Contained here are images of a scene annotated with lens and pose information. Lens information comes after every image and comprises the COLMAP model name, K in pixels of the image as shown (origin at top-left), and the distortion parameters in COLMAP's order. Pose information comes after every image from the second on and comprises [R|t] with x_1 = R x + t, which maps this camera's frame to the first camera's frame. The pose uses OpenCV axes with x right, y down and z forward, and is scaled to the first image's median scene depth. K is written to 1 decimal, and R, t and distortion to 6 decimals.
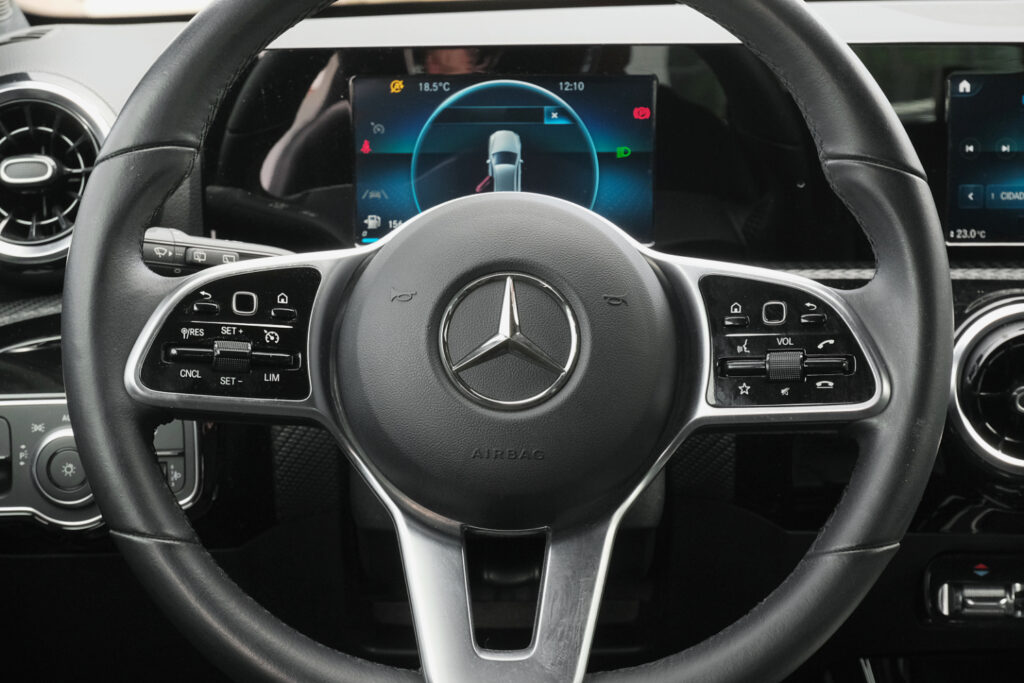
lens RADIAL K [[2022.2, 0, 512.0], [0, 2022.2, 341.5], [0, 0, 1]] dist [-0.035374, 0.400047]
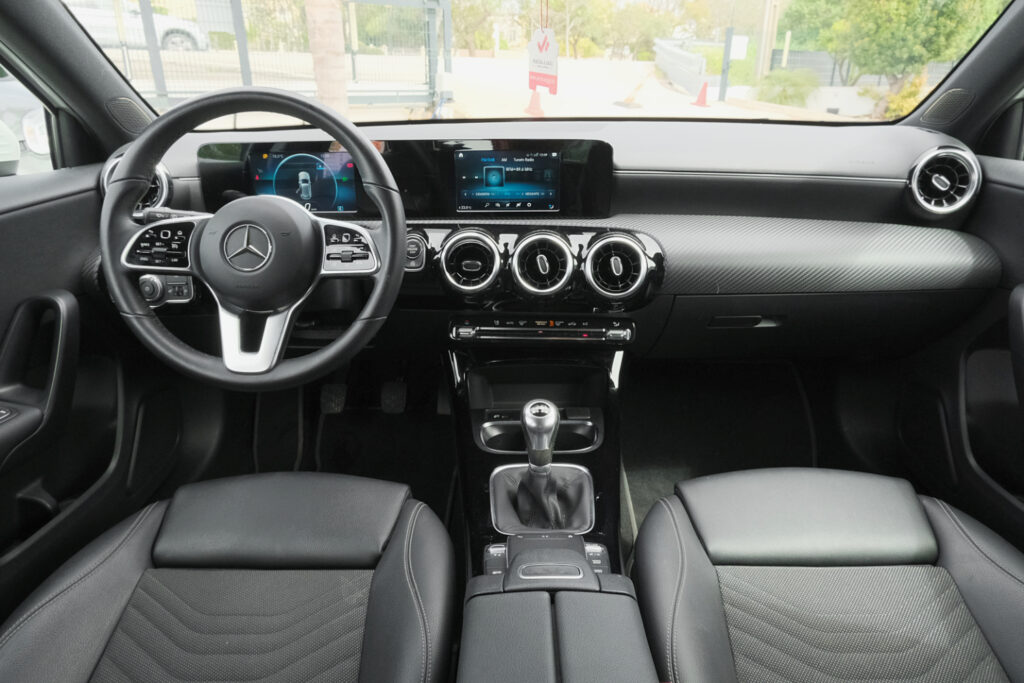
lens RADIAL K [[649.7, 0, 512.0], [0, 649.7, 341.5], [0, 0, 1]] dist [-0.003924, 0.002288]
pose [[0.999718, 0.003751, -0.023428, 0.339532], [0.000092, 0.986807, 0.161901, -0.015651], [0.023727, -0.161857, 0.986529, 0.051418]]
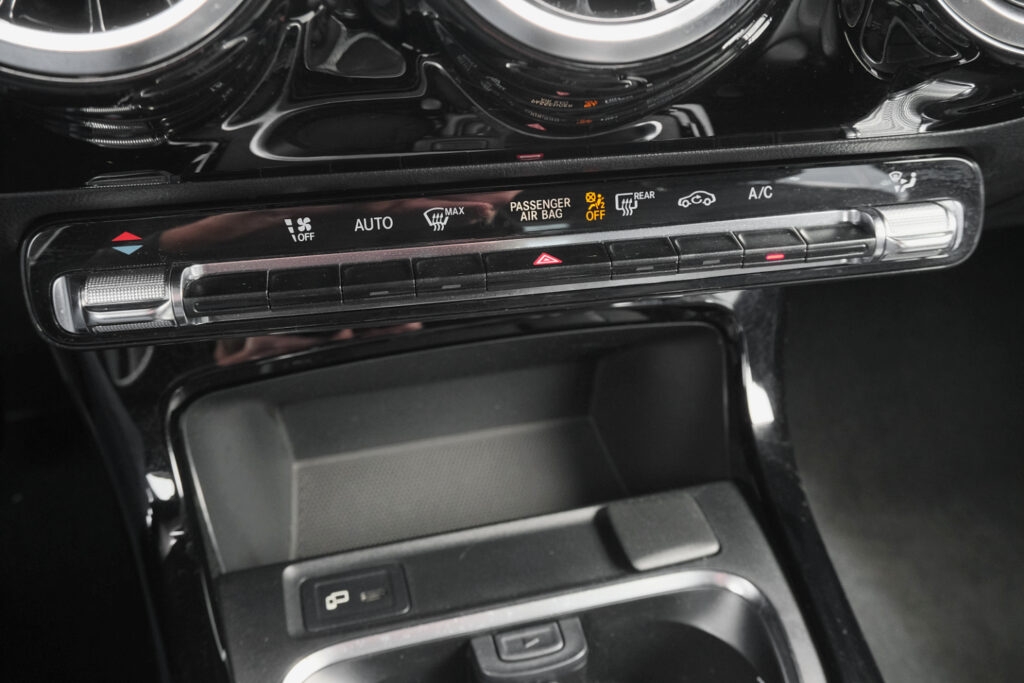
lens RADIAL K [[1021.9, 0, 512.0], [0, 1021.9, 341.5], [0, 0, 1]] dist [-0.014979, 0.000402]
pose [[0.969903, -0.119977, 0.211880, 0.285215], [0.029863, 0.922221, 0.385507, 0.039978], [-0.241652, -0.367577, 0.898048, 0.772215]]
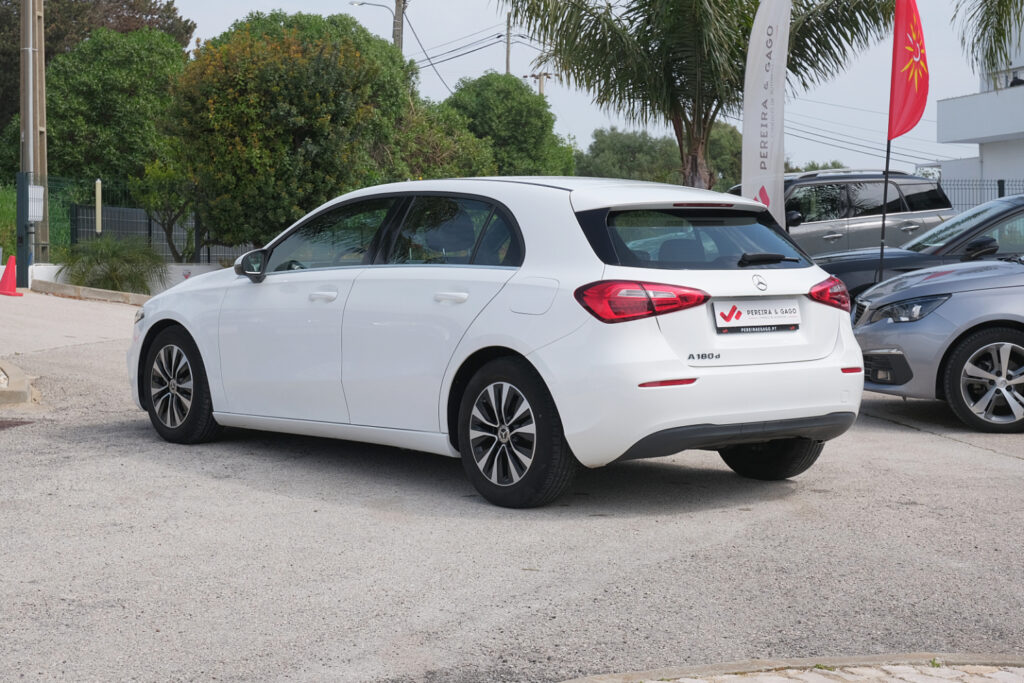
lens RADIAL K [[2022.2, 0, 512.0], [0, 2022.2, 341.5], [0, 0, 1]] dist [-0.035374, 0.400047]
pose [[0.777302, -0.032760, 0.628274, -5.214129], [0.142721, 0.981789, -0.125381, 1.475920], [-0.612725, 0.187127, 0.767822, -6.577149]]
